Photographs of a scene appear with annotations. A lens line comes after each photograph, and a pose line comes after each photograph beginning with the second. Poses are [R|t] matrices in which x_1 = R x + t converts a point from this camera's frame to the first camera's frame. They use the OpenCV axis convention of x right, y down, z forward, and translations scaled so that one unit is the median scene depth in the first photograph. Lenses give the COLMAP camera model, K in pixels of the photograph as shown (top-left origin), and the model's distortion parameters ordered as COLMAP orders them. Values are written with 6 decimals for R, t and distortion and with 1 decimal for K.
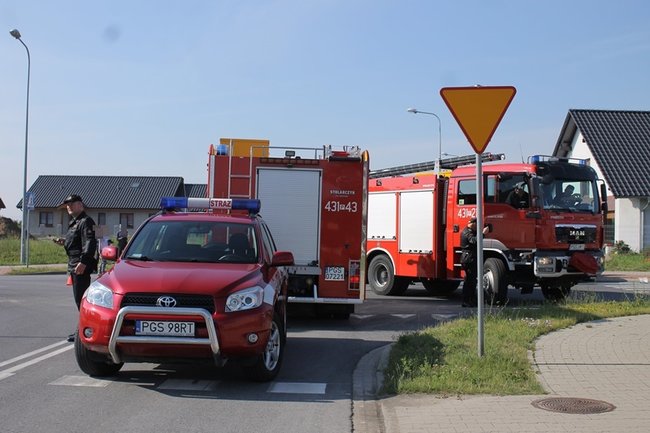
lens RADIAL K [[698.4, 0, 325.0], [0, 698.4, 216.5], [0, 0, 1]] dist [-0.009765, 0.006014]
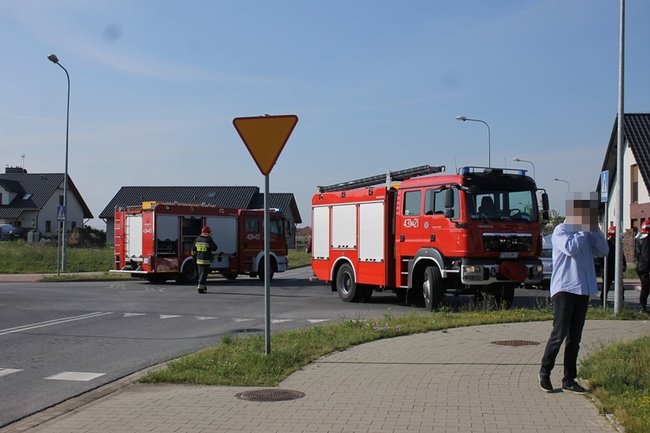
lens RADIAL K [[698.4, 0, 325.0], [0, 698.4, 216.5], [0, 0, 1]] dist [-0.009765, 0.006014]
pose [[0.989836, -0.011724, -0.141729, 0.226235], [0.010205, 0.999883, -0.011437, -0.004276], [0.141846, 0.009875, 0.989839, -0.051323]]
